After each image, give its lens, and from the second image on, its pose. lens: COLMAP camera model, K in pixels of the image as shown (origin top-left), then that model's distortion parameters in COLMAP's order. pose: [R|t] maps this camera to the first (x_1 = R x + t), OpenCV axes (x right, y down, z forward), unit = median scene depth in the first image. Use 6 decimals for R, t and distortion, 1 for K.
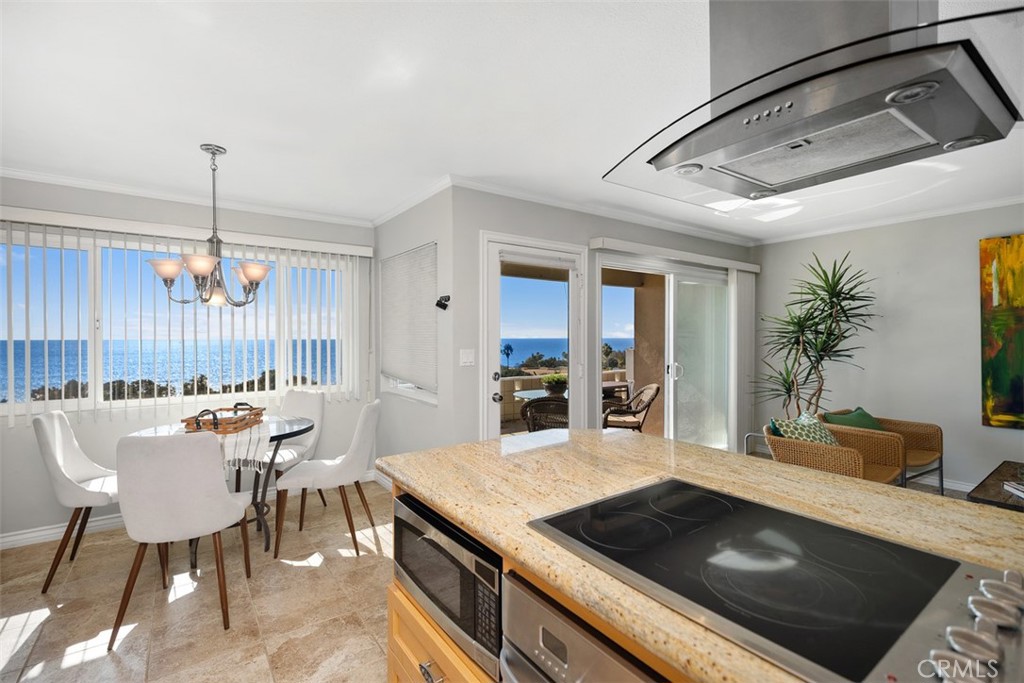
lens RADIAL K [[463.6, 0, 512.0], [0, 463.6, 335.4], [0, 0, 1]] dist [-0.002250, -0.000175]
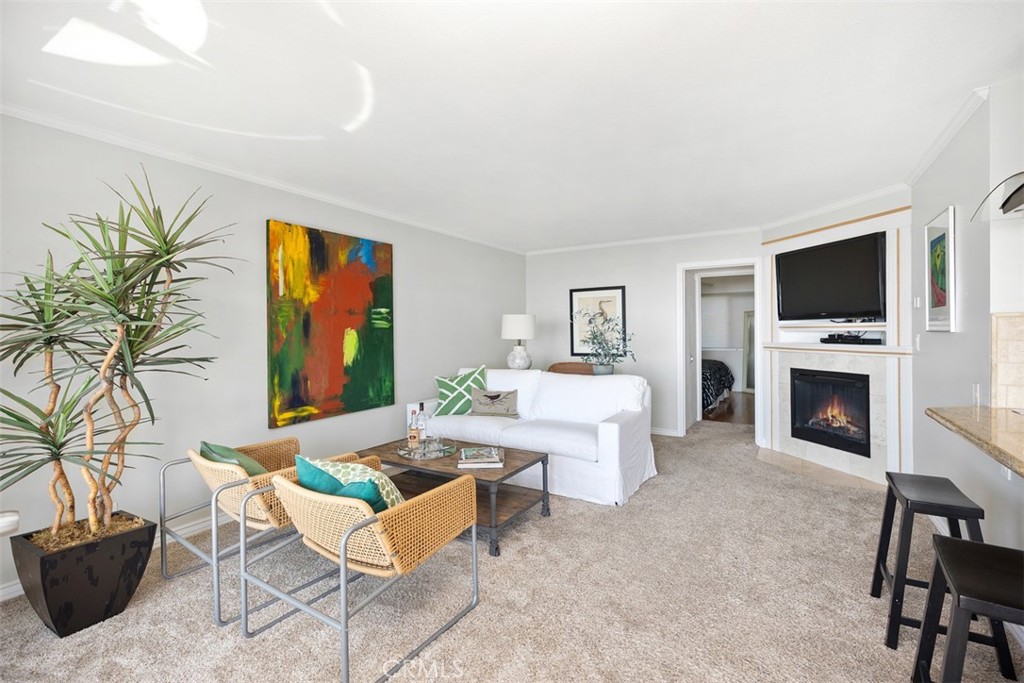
lens RADIAL K [[463.6, 0, 512.0], [0, 463.6, 335.4], [0, 0, 1]] dist [-0.002250, -0.000175]
pose [[-0.384894, 0.000755, 0.922961, 0.016807], [0.000832, 1.000000, -0.000470, 0.016069], [-0.922961, 0.000587, -0.384894, 0.935831]]
